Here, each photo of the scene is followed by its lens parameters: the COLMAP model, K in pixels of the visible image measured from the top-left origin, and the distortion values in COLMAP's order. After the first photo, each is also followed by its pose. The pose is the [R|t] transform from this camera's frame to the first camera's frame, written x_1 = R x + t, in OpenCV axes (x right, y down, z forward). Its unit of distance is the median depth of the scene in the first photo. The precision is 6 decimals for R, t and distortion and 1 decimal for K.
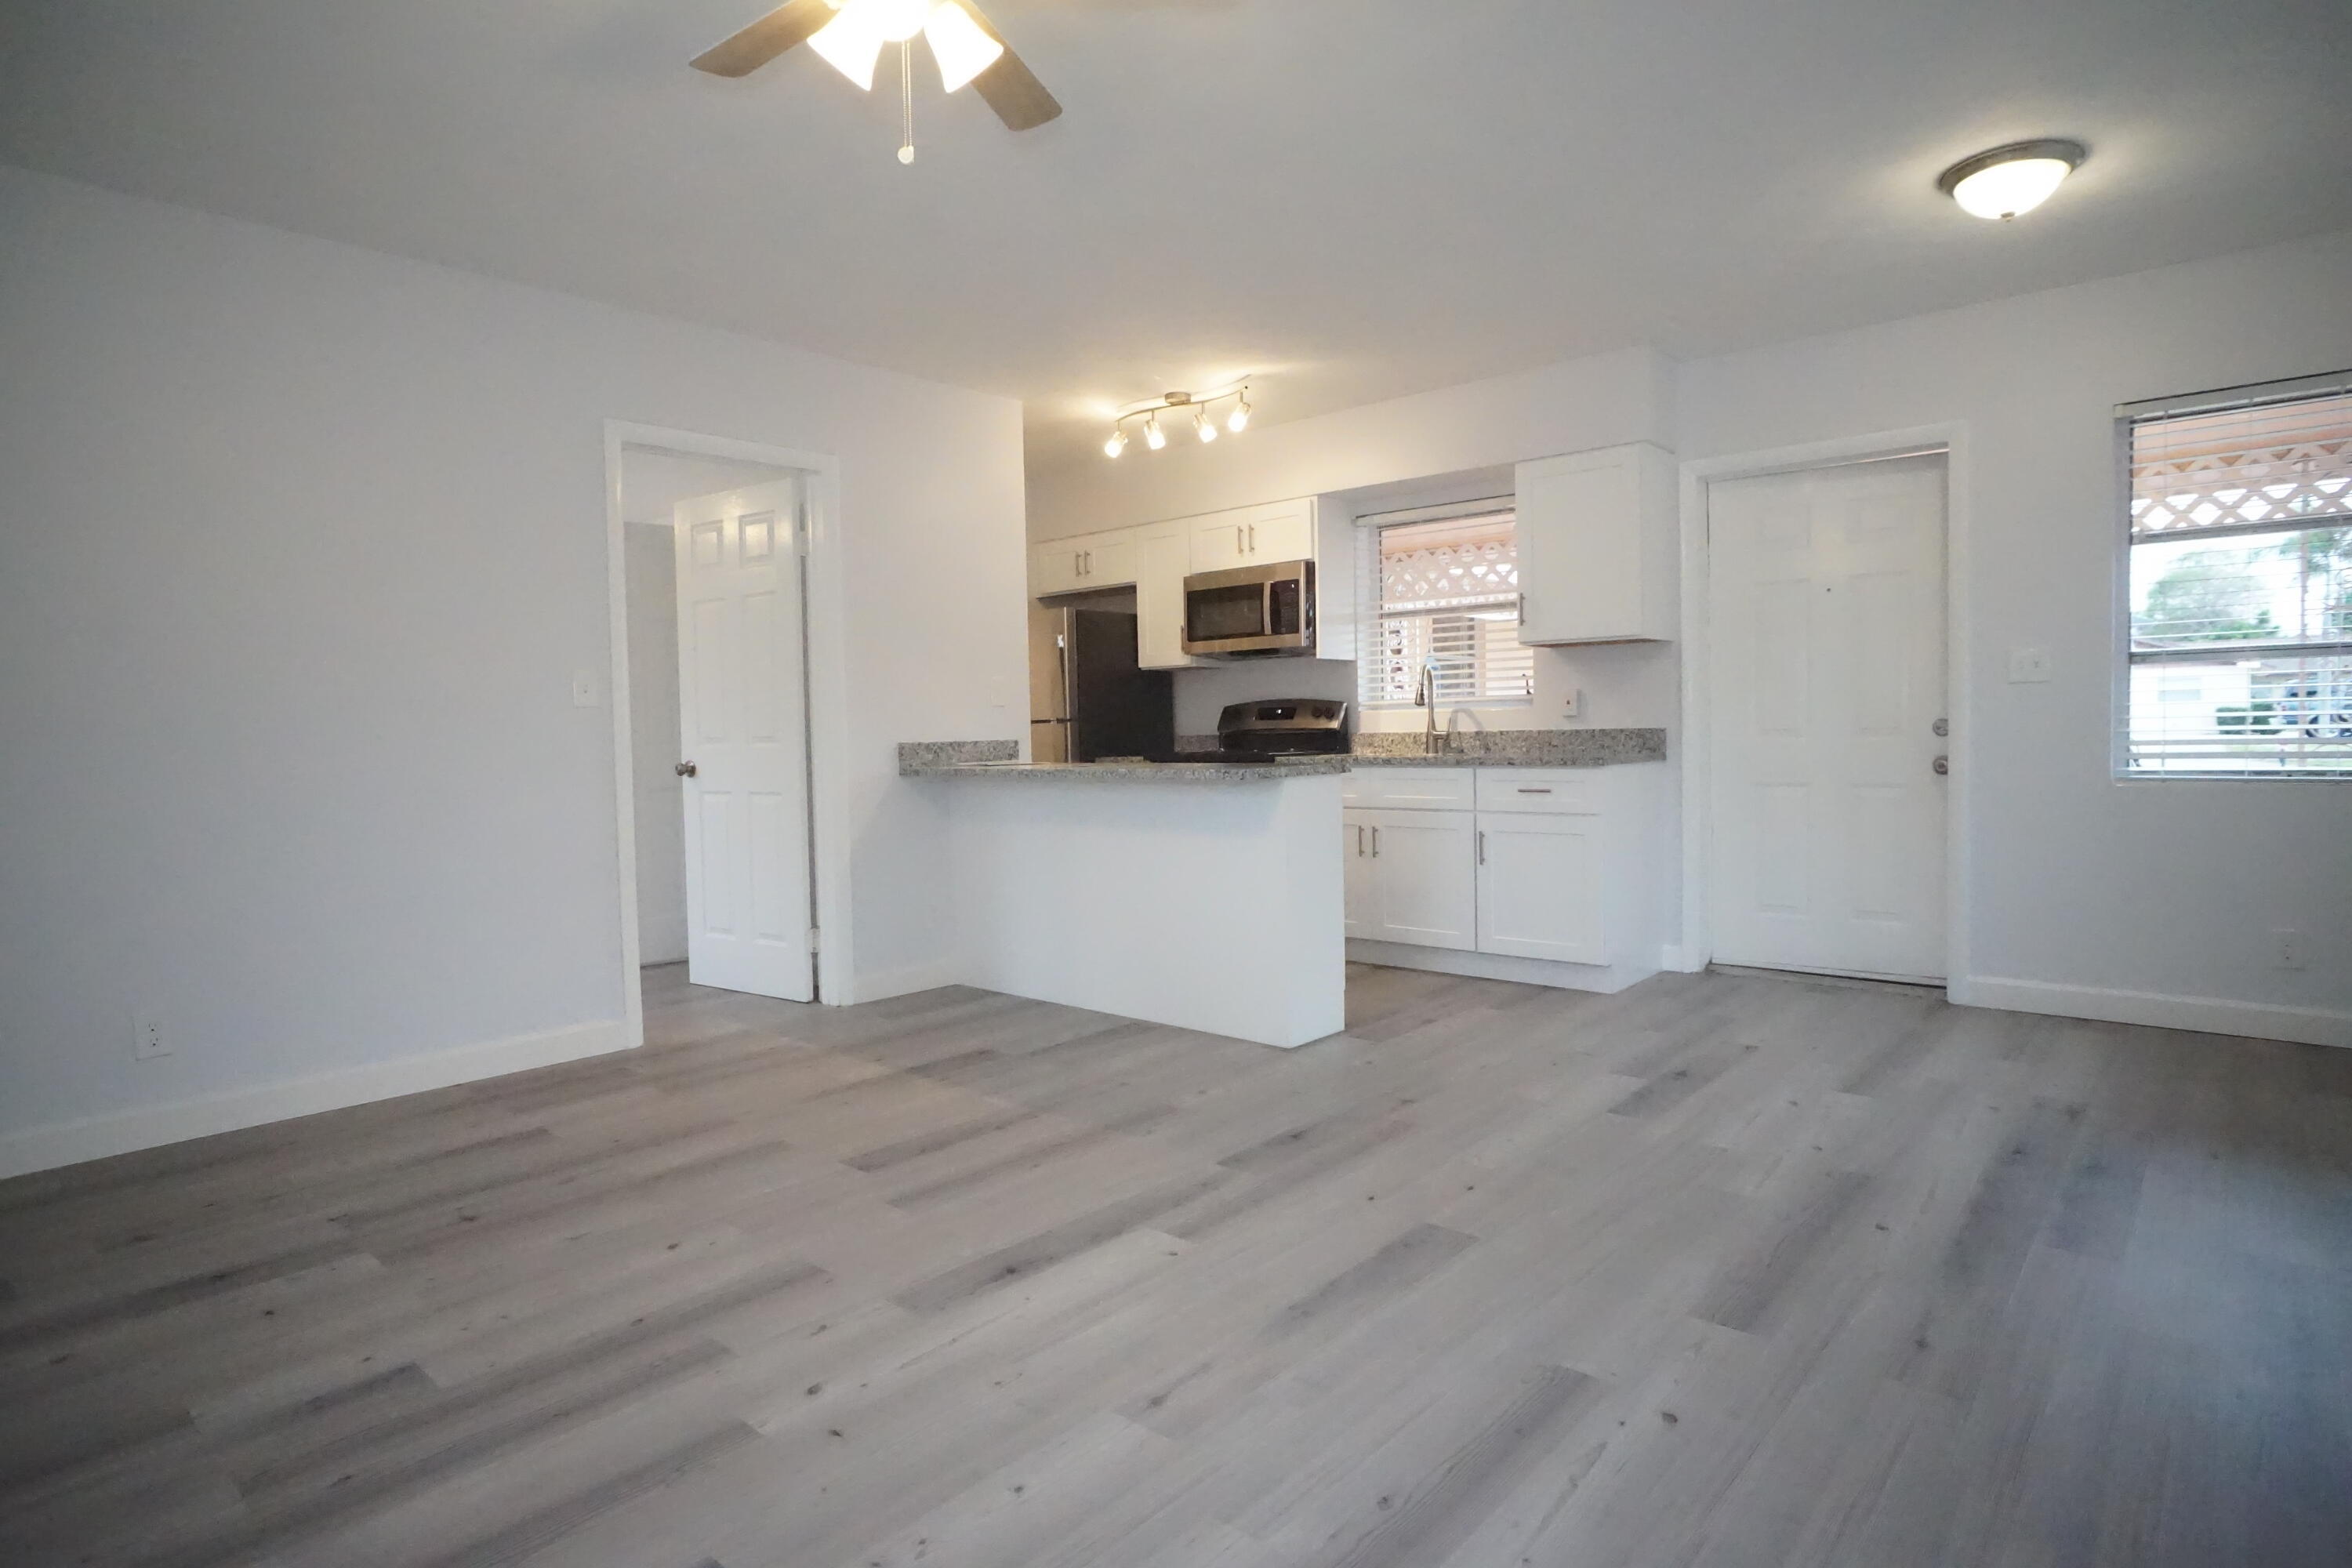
lens RADIAL K [[1235.4, 0, 1173.1], [0, 1235.4, 782.6], [0, 0, 1]] dist [-0.036124, 0.000792]
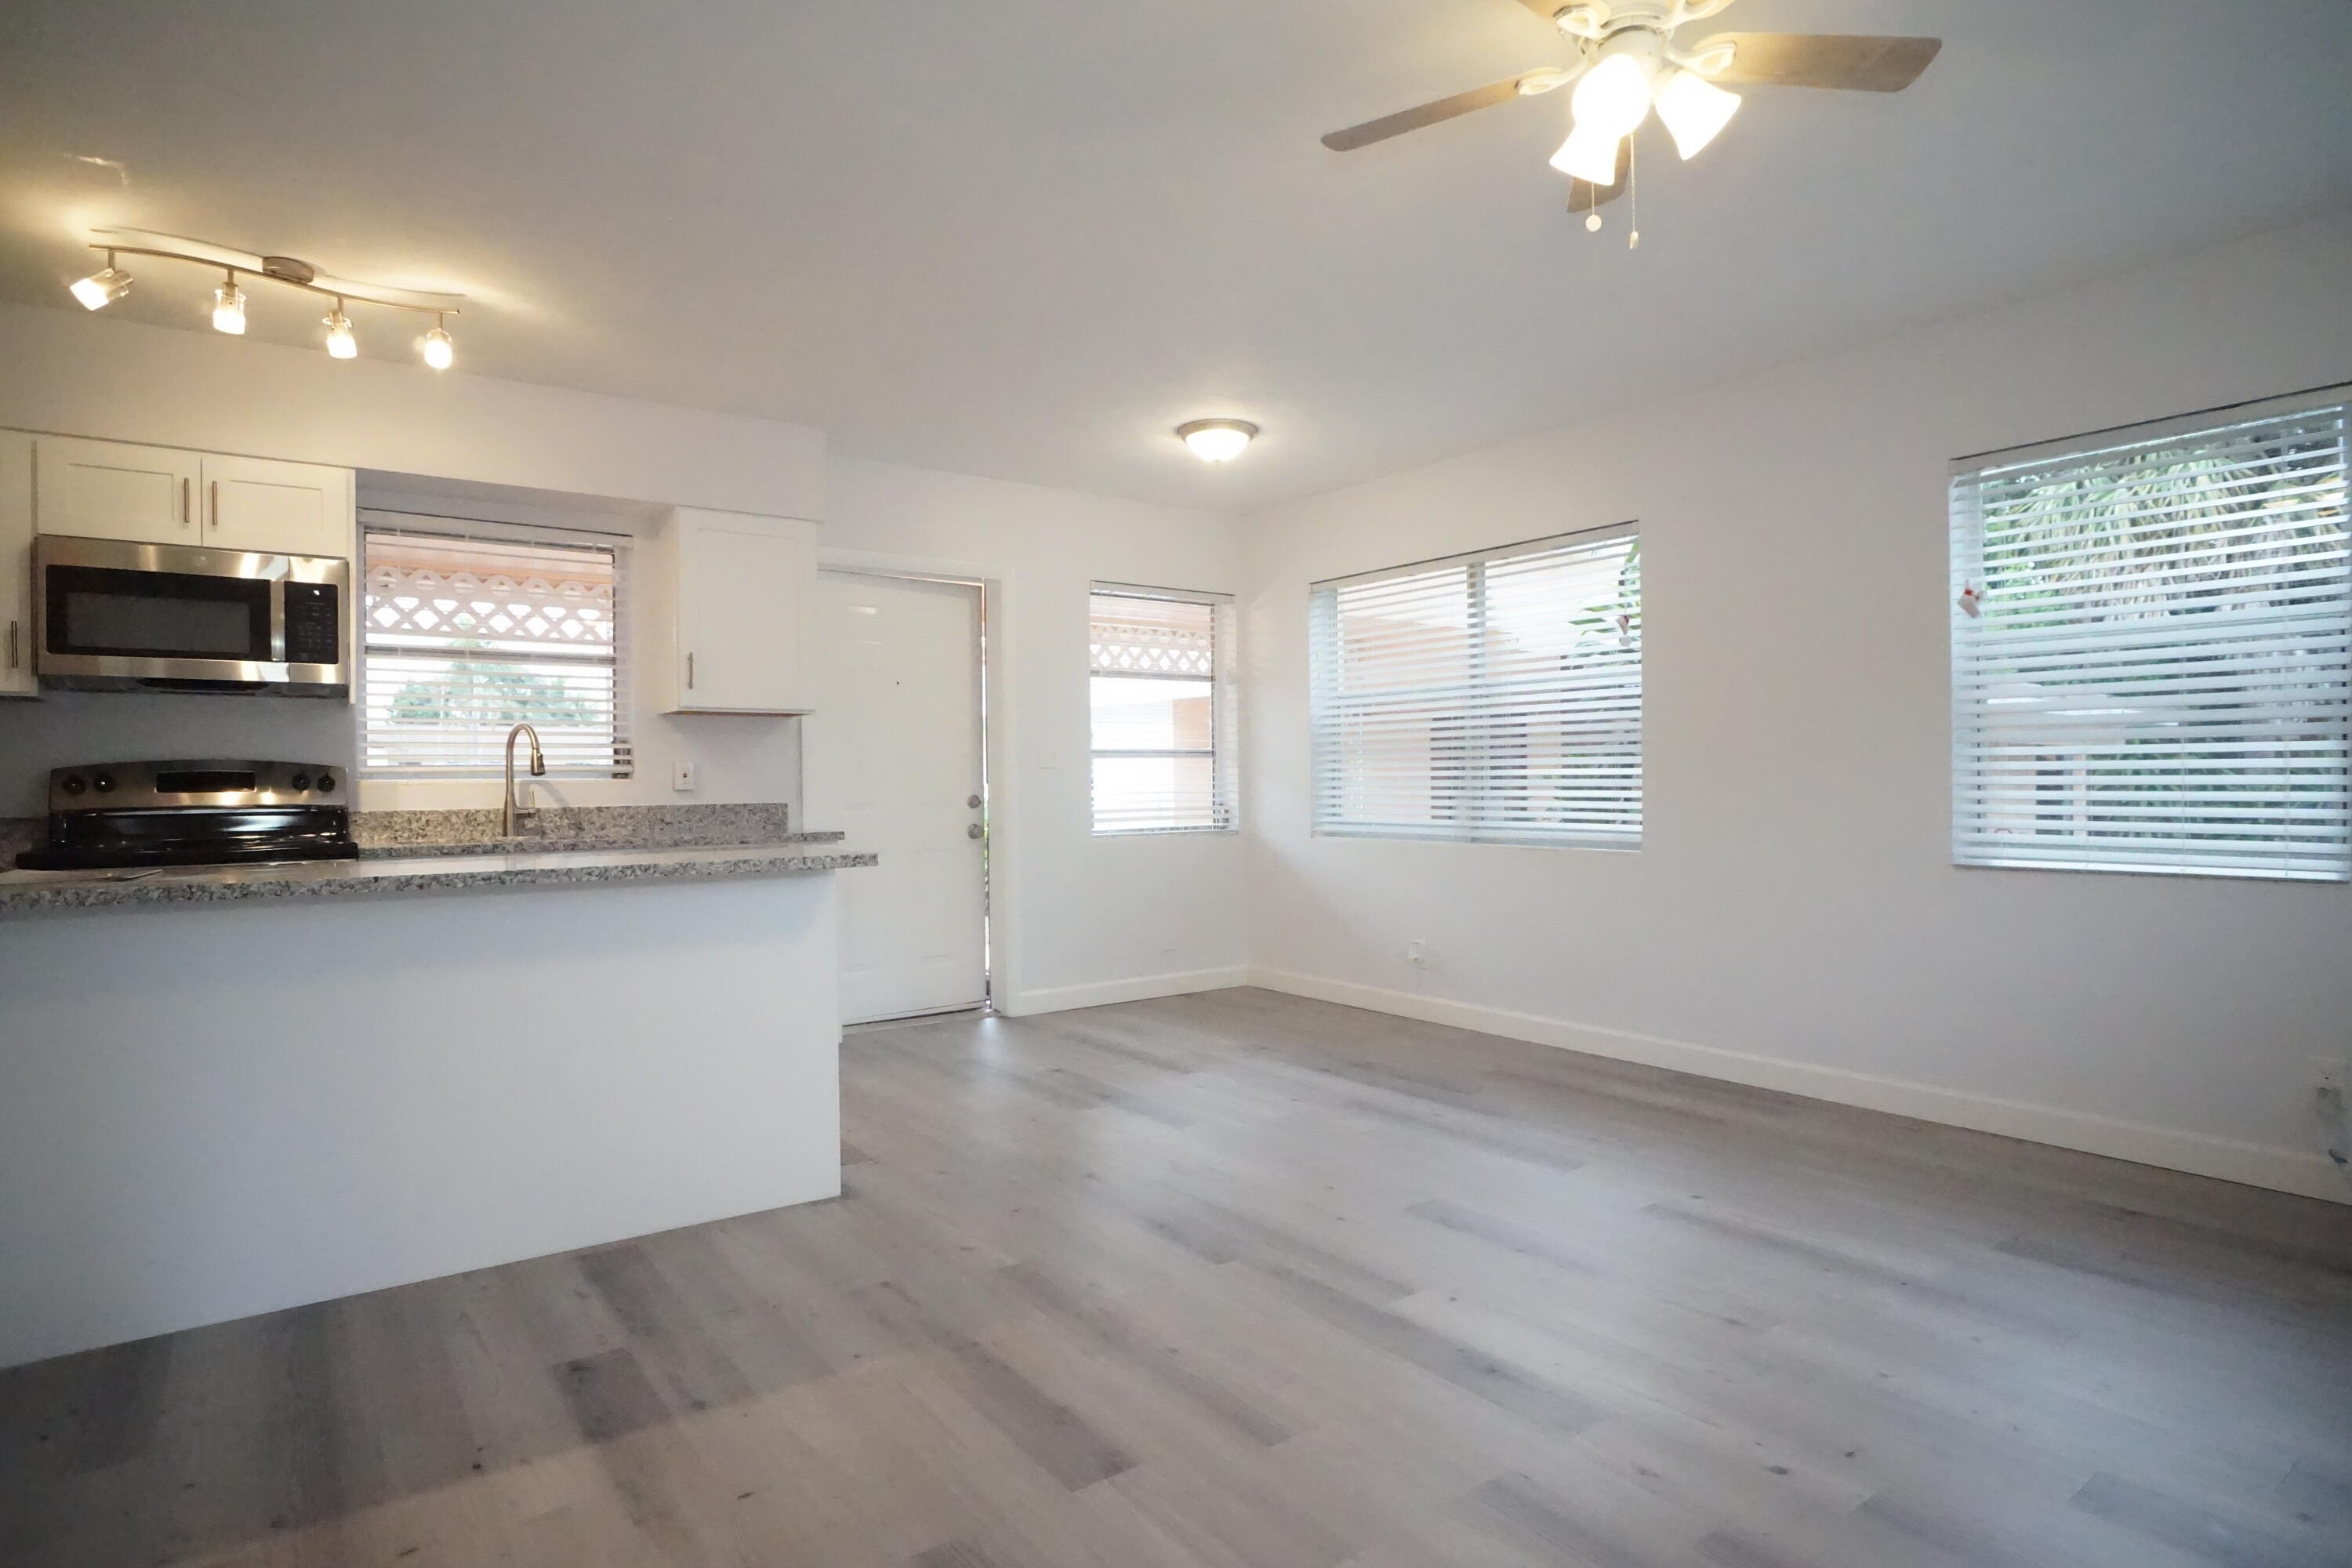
lens RADIAL K [[1235.4, 0, 1173.1], [0, 1235.4, 782.6], [0, 0, 1]] dist [-0.036124, 0.000792]
pose [[0.210722, 0.018228, 0.977376, -0.478443], [0.049204, 0.998361, -0.029228, -0.014696], [-0.976307, 0.054249, 0.209480, 0.441214]]
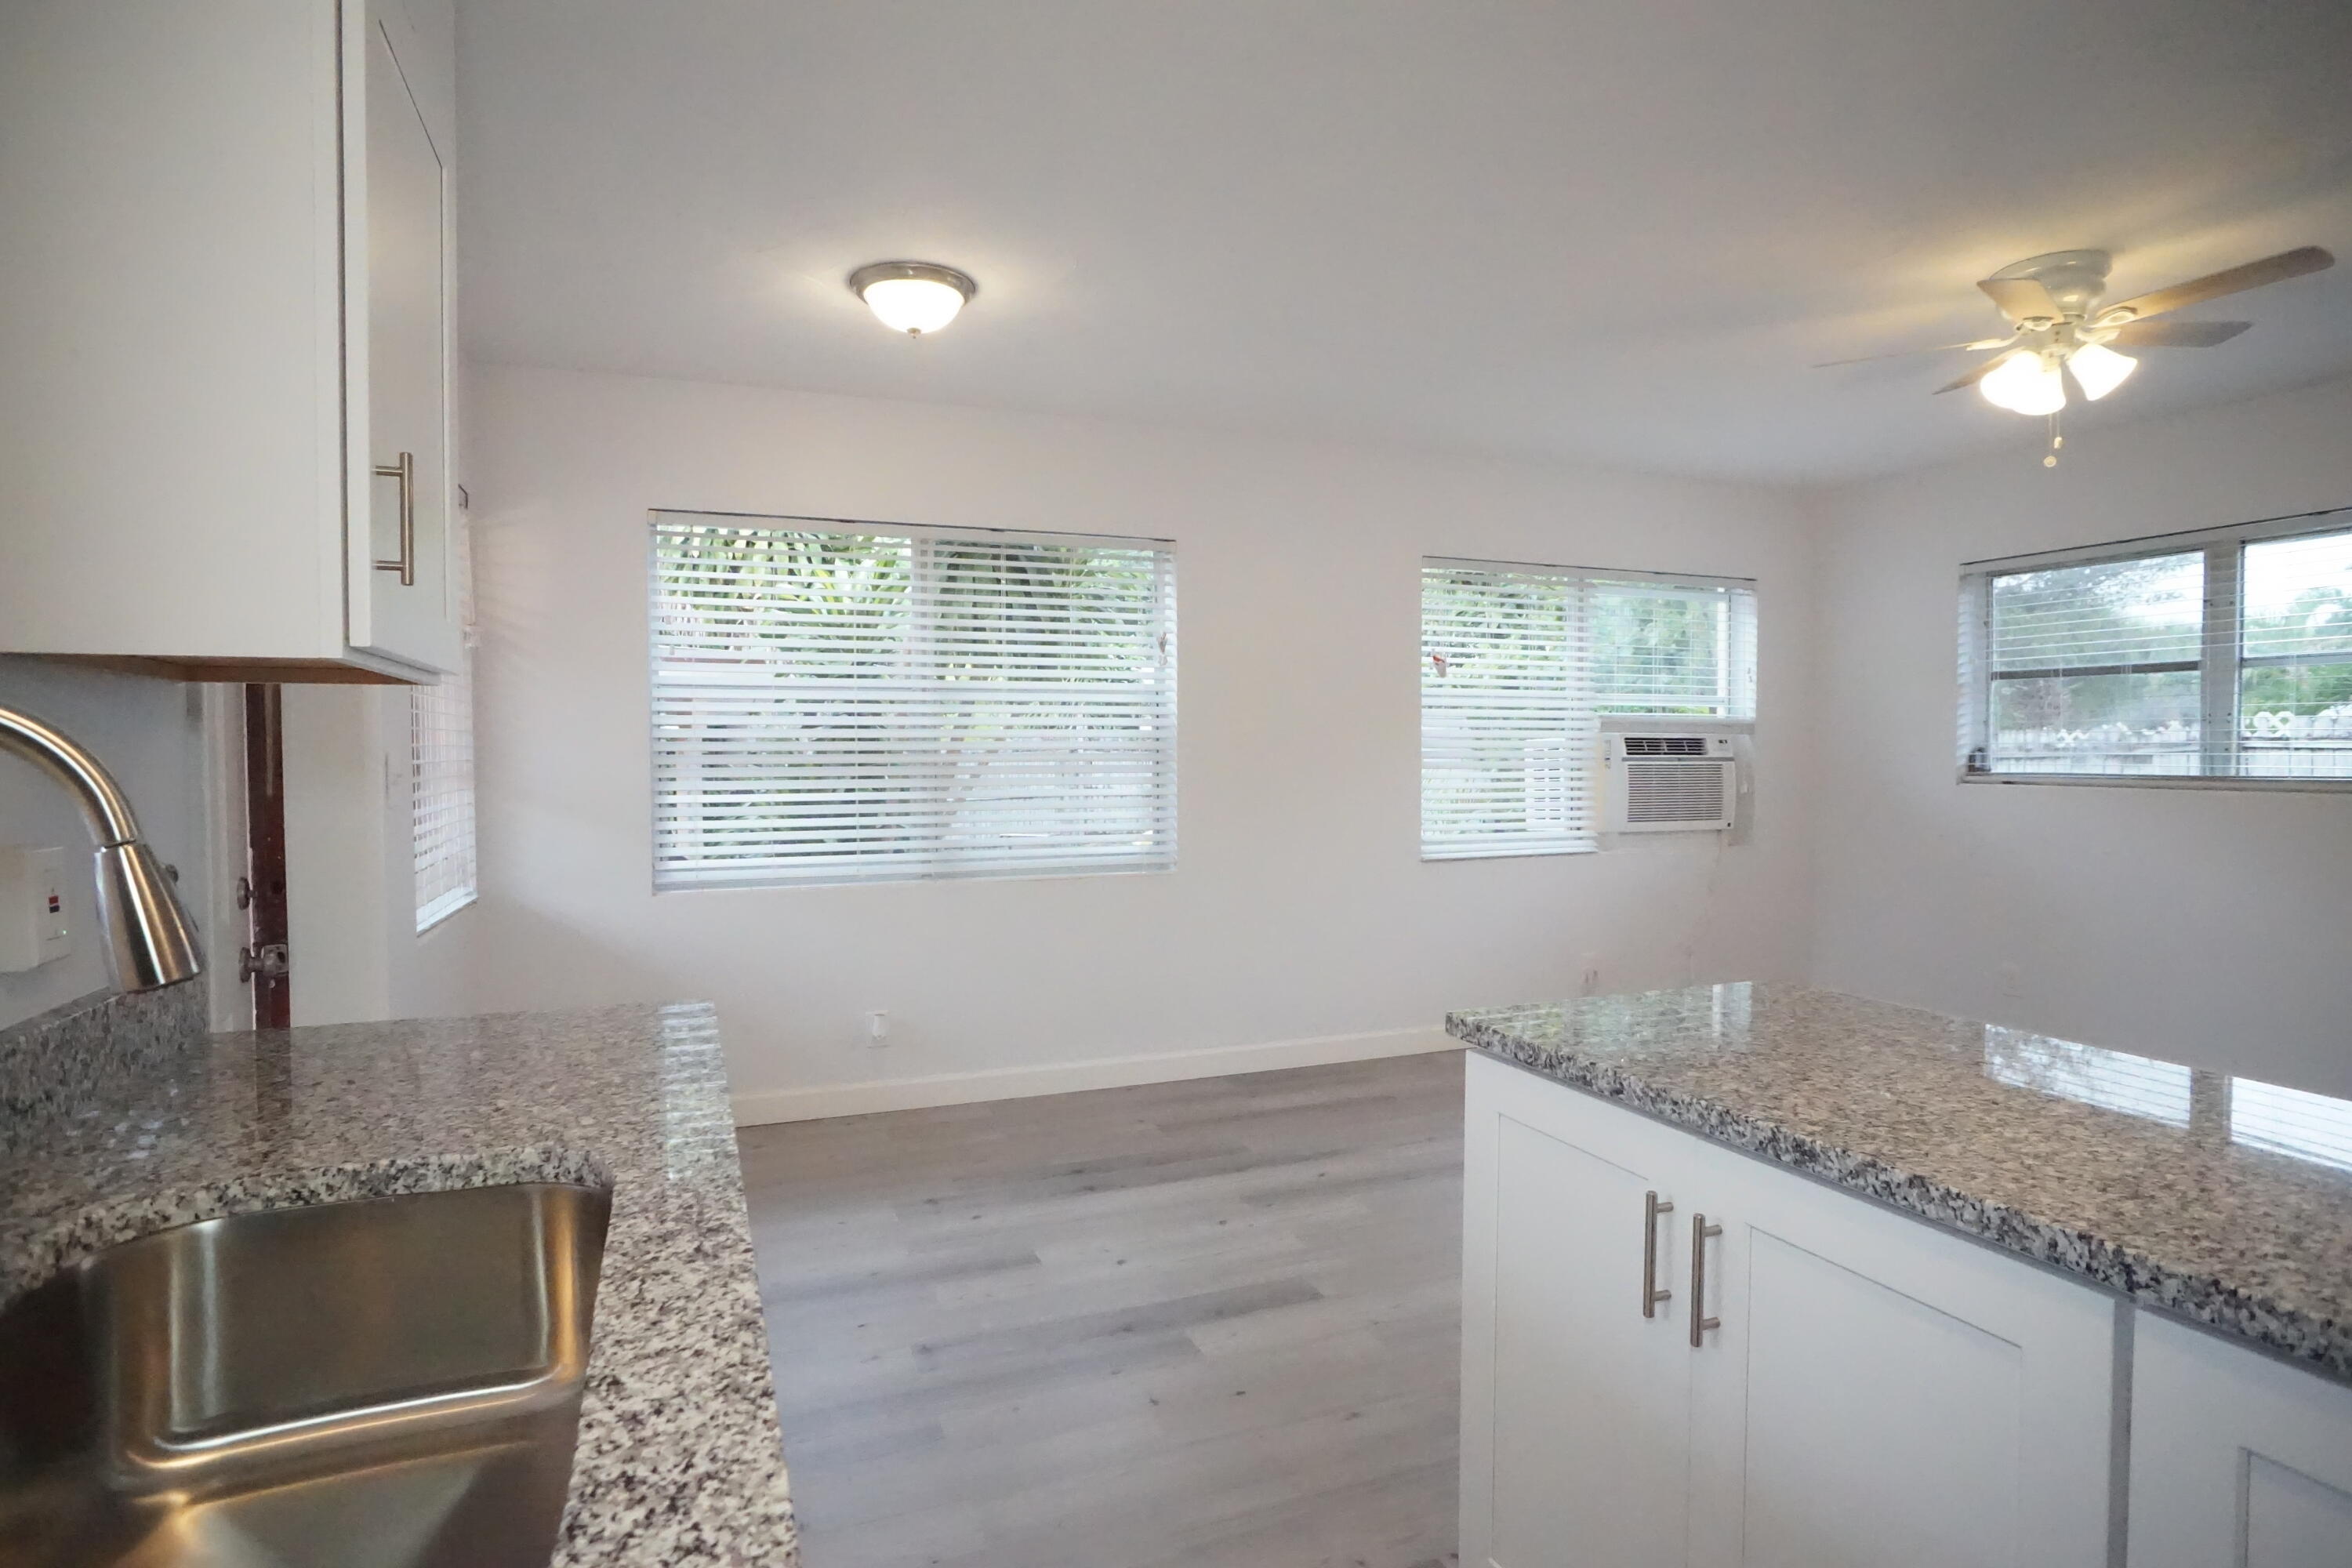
lens RADIAL K [[1207.9, 0, 1176.0], [0, 1207.9, 784.0], [0, 0, 1]] dist [0.000107, 0.000323]
pose [[-0.902057, 0.006819, 0.431564, 0.065029], [0.038120, 0.997227, 0.063922, -0.089815], [-0.429931, 0.074113, -0.899815, 1.056048]]
